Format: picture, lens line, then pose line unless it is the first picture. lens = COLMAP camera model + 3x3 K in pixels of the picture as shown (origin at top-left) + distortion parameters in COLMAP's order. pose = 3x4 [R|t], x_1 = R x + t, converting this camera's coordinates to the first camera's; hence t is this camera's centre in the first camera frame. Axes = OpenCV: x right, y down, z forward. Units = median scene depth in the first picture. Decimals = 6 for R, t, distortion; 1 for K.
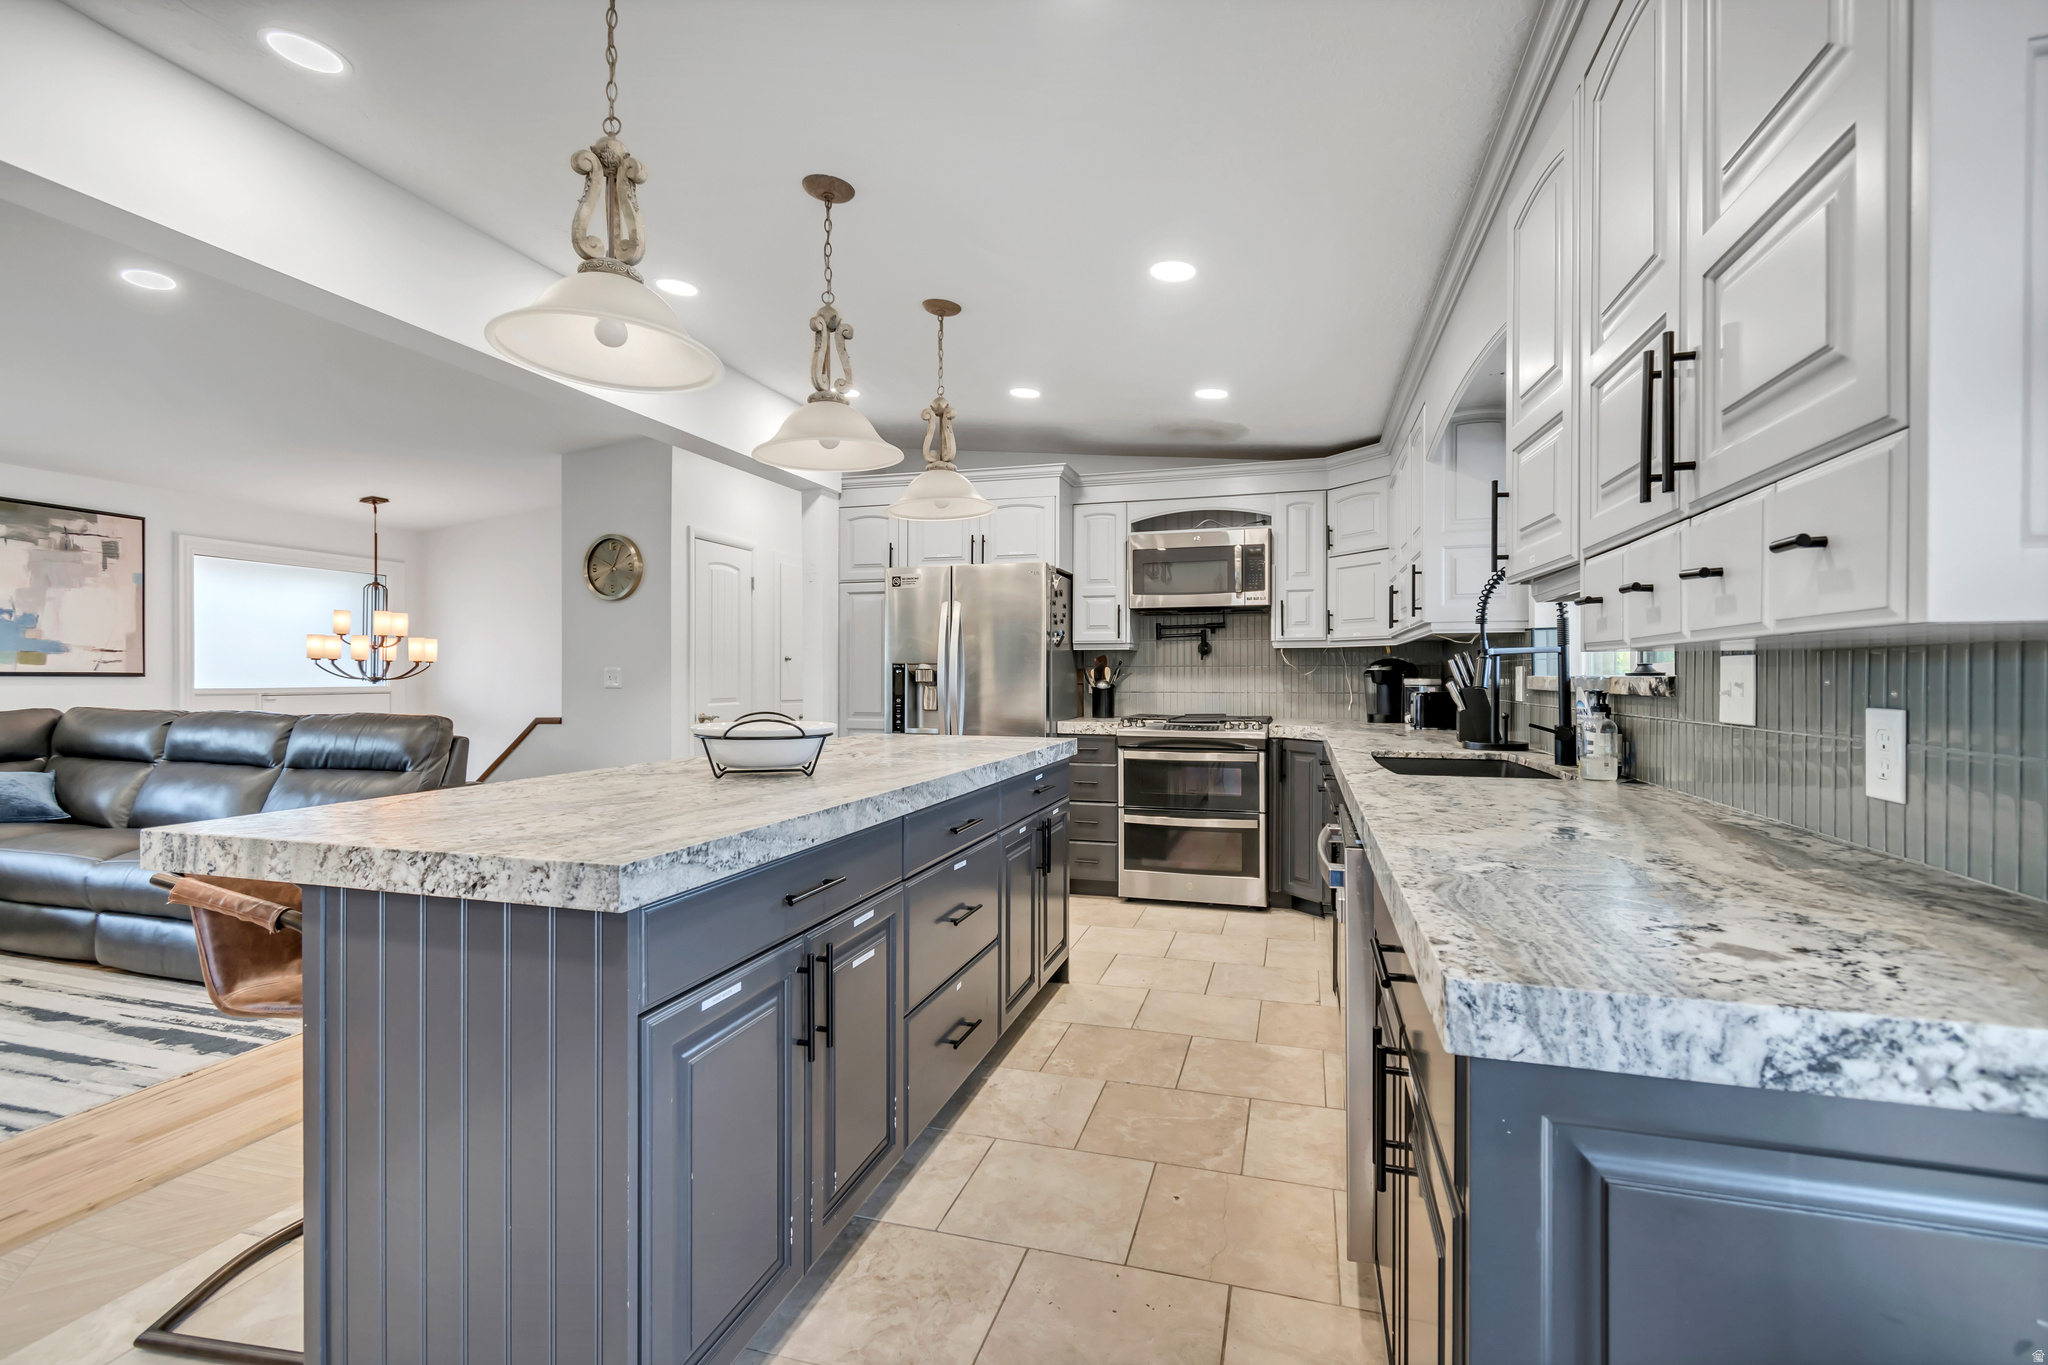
lens RADIAL K [[907.6, 0, 1027.9], [0, 907.6, 681.8], [0, 0, 1]] dist [0.006313, -0.003271]
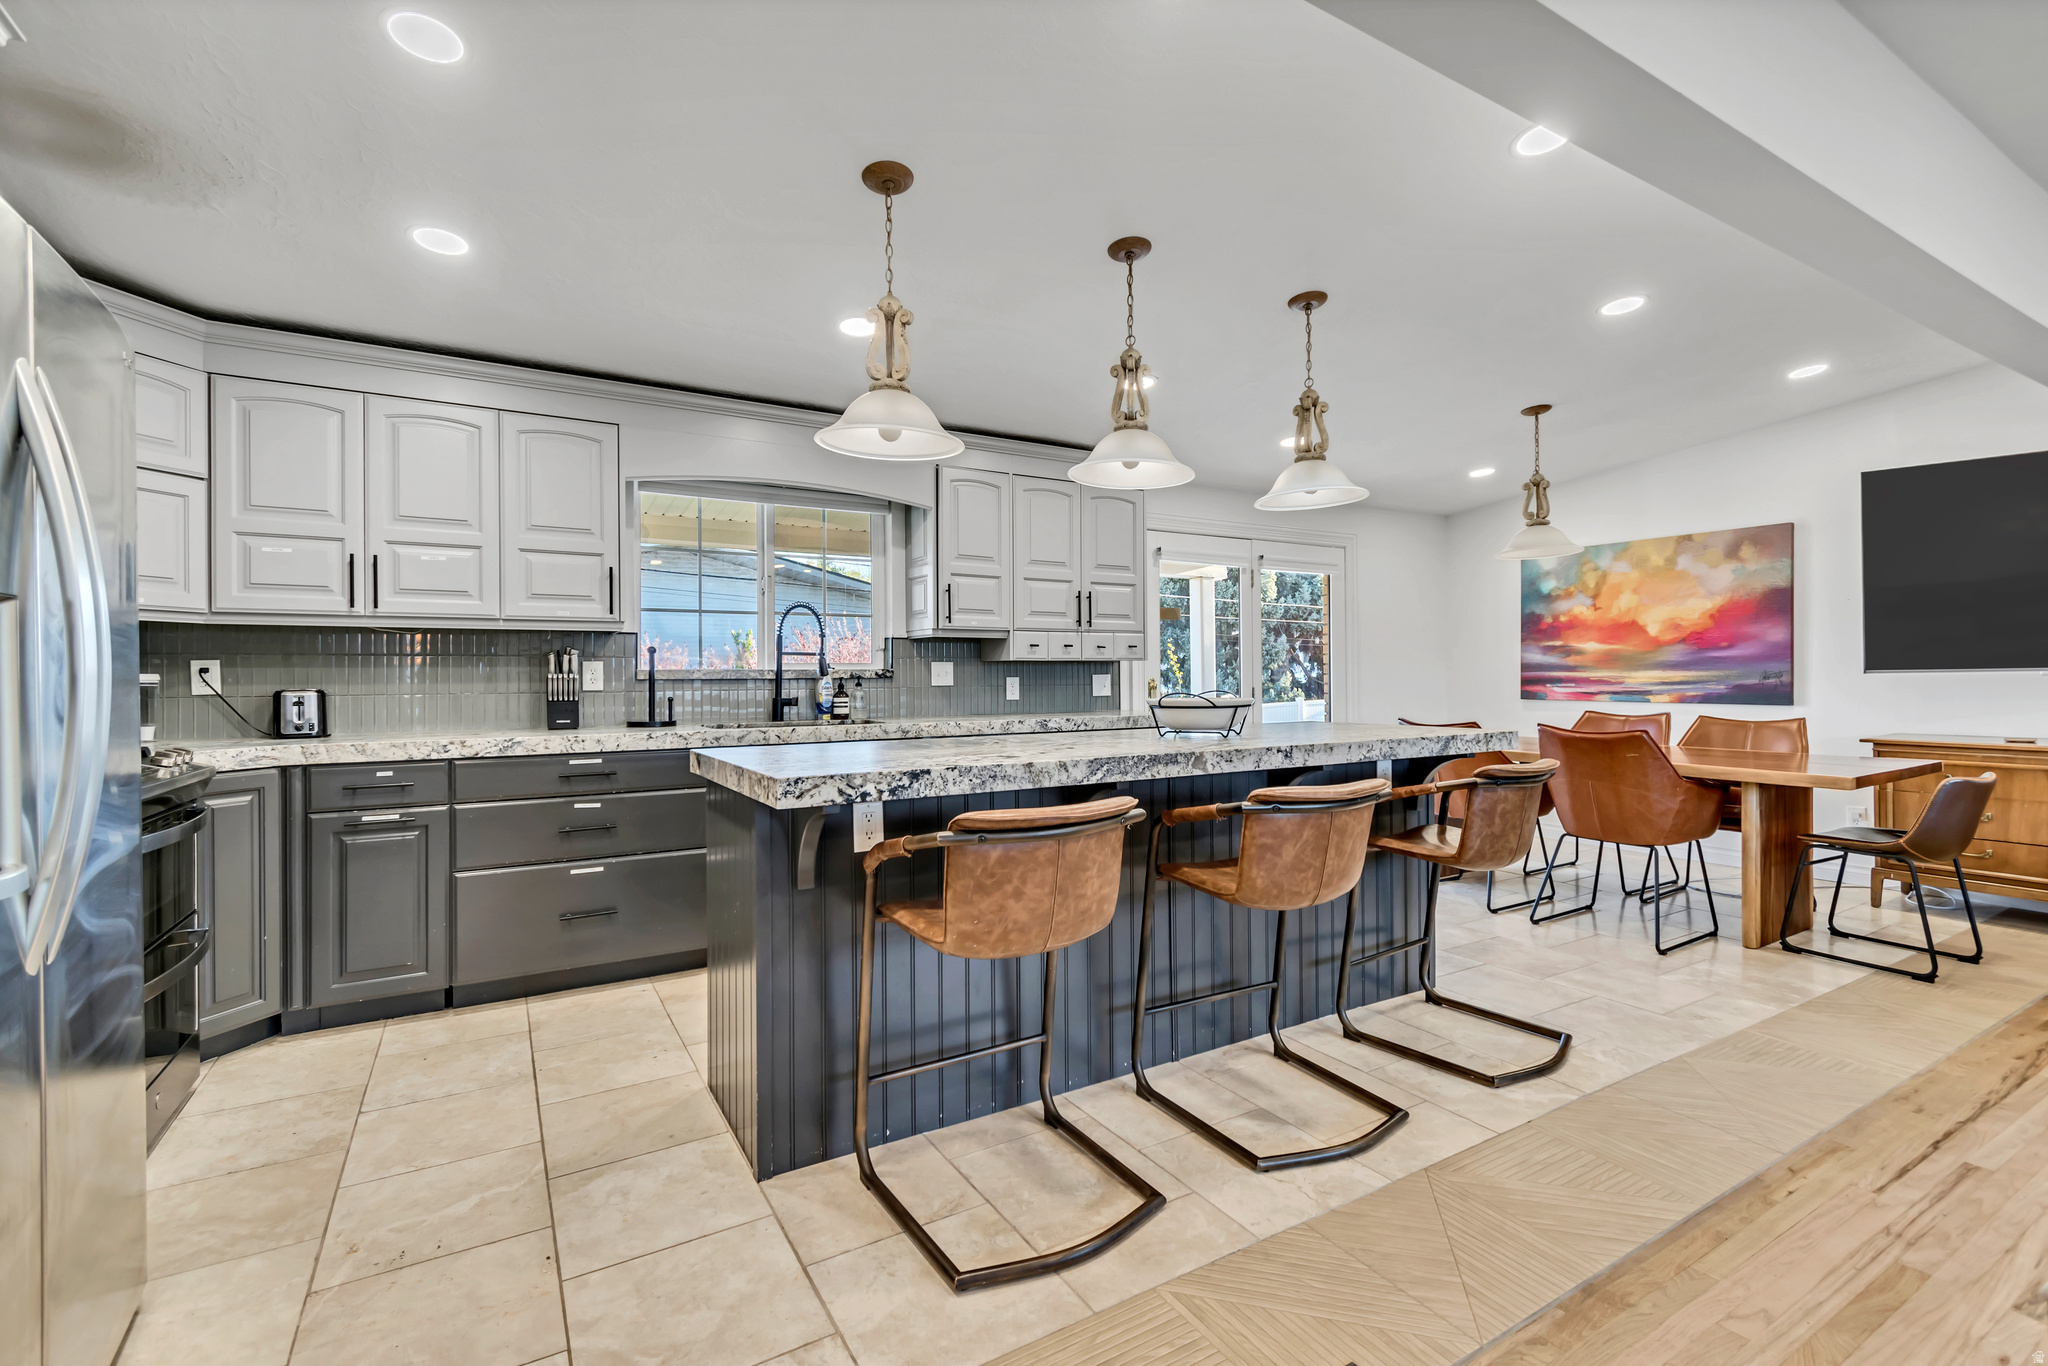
lens RADIAL K [[914.7, 0, 1022.5], [0, 914.7, 676.9], [0, 0, 1]] dist [0.002423, -0.000647]
pose [[-0.730894, 0.005442, 0.682469, -0.478623], [0.010722, 0.999936, 0.003510, 0.003267], [-0.682407, 0.009883, -0.730906, 1.018376]]
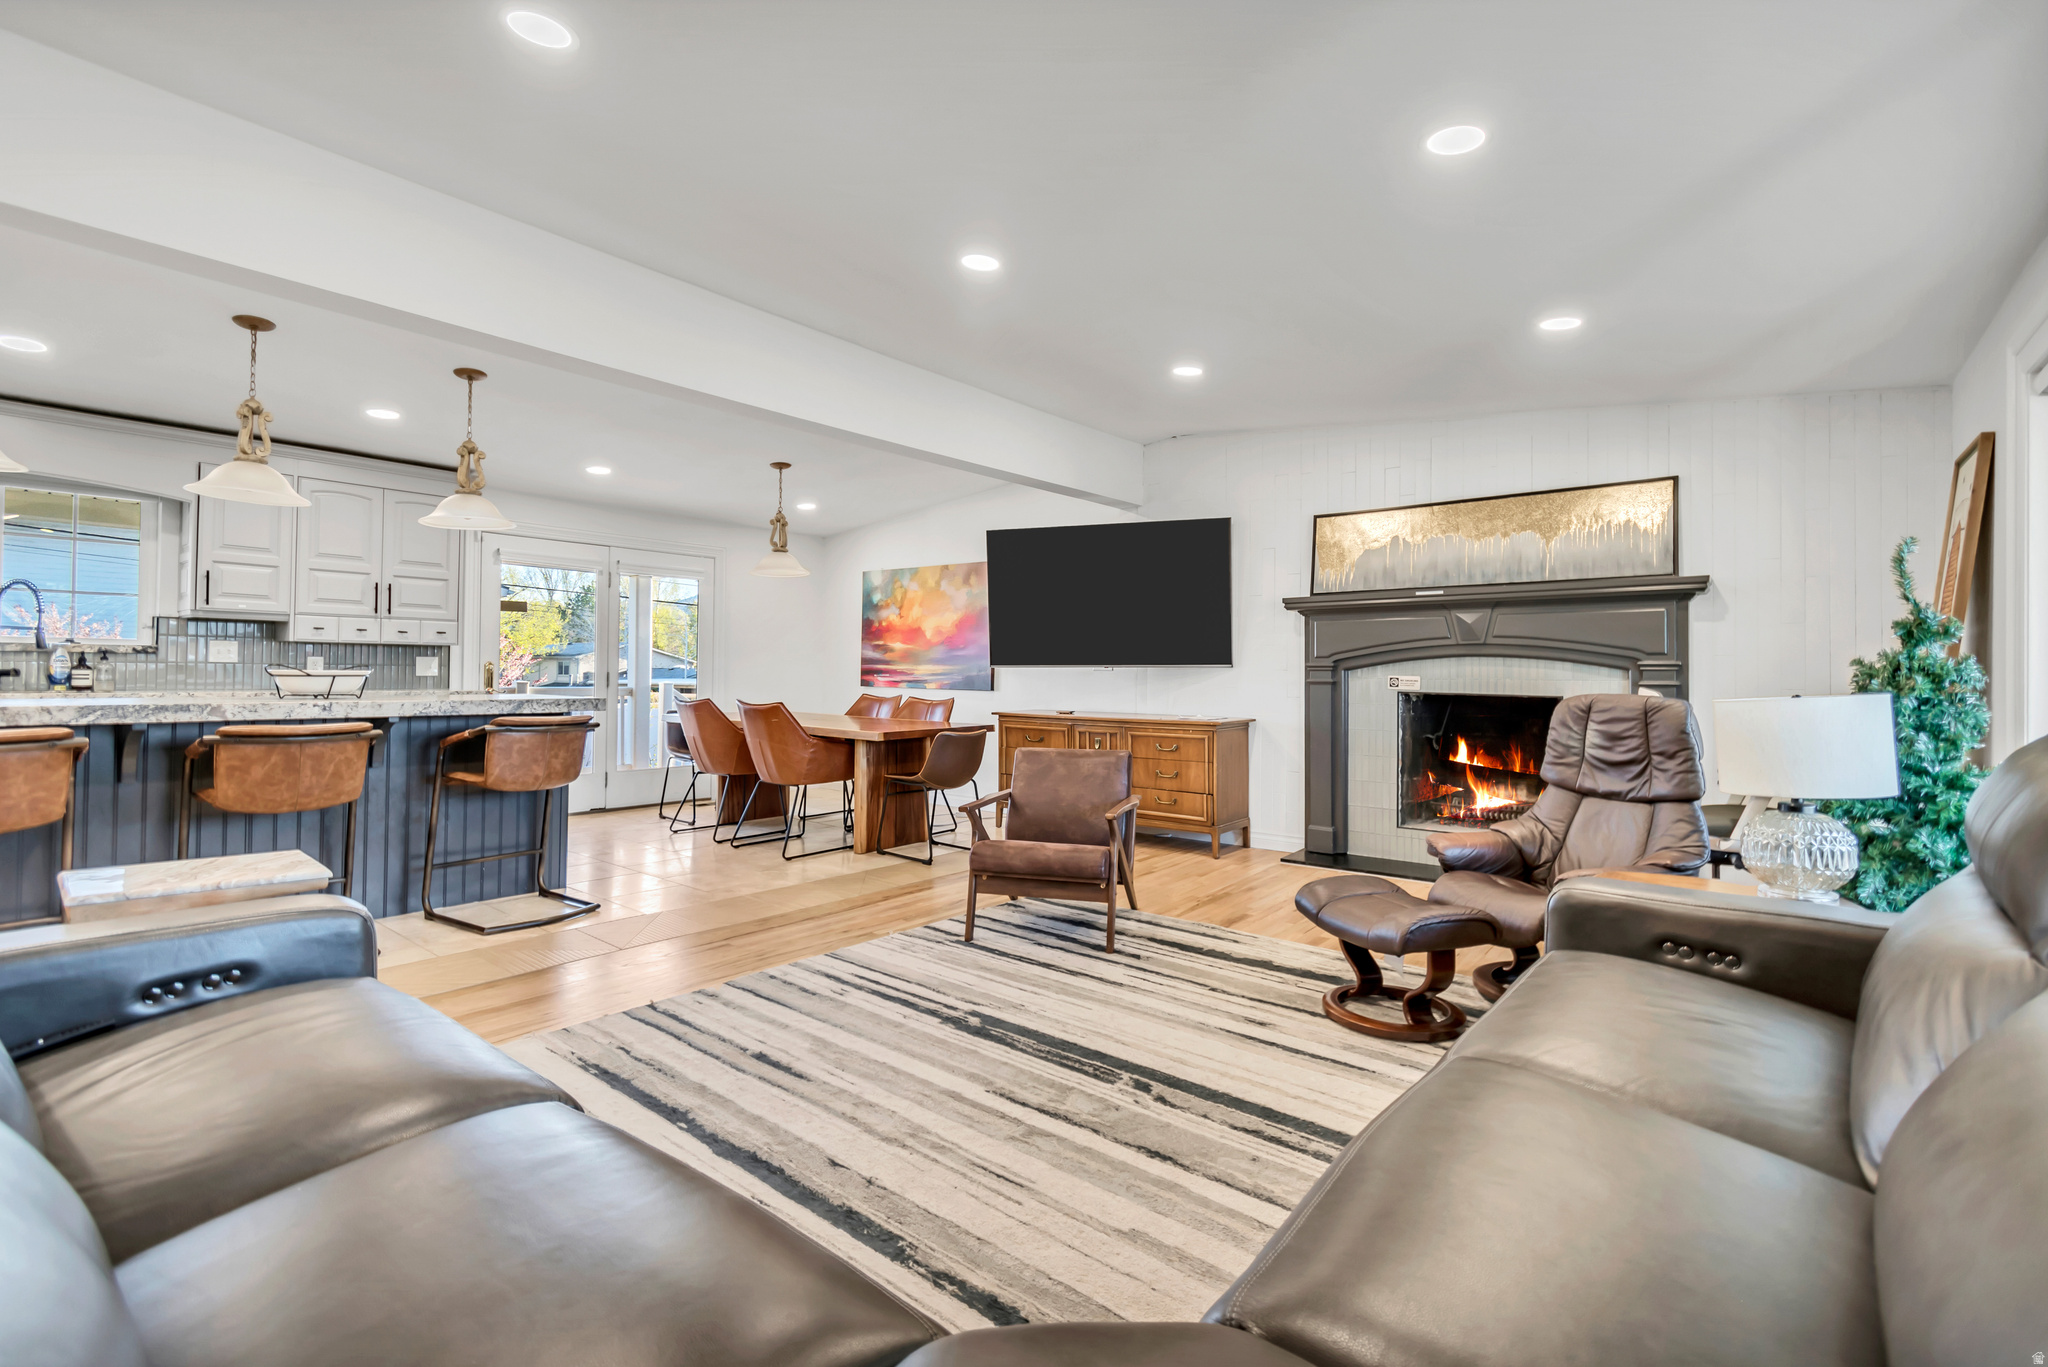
lens RADIAL K [[921.2, 0, 1031.7], [0, 921.2, 662.7], [0, 0, 1]] dist [0.003433, -0.000035]
pose [[-0.922731, -0.005792, 0.385402, -1.050306], [-0.009629, 0.999921, -0.008027, 0.015509], [-0.385325, -0.011117, -0.922714, 0.995399]]
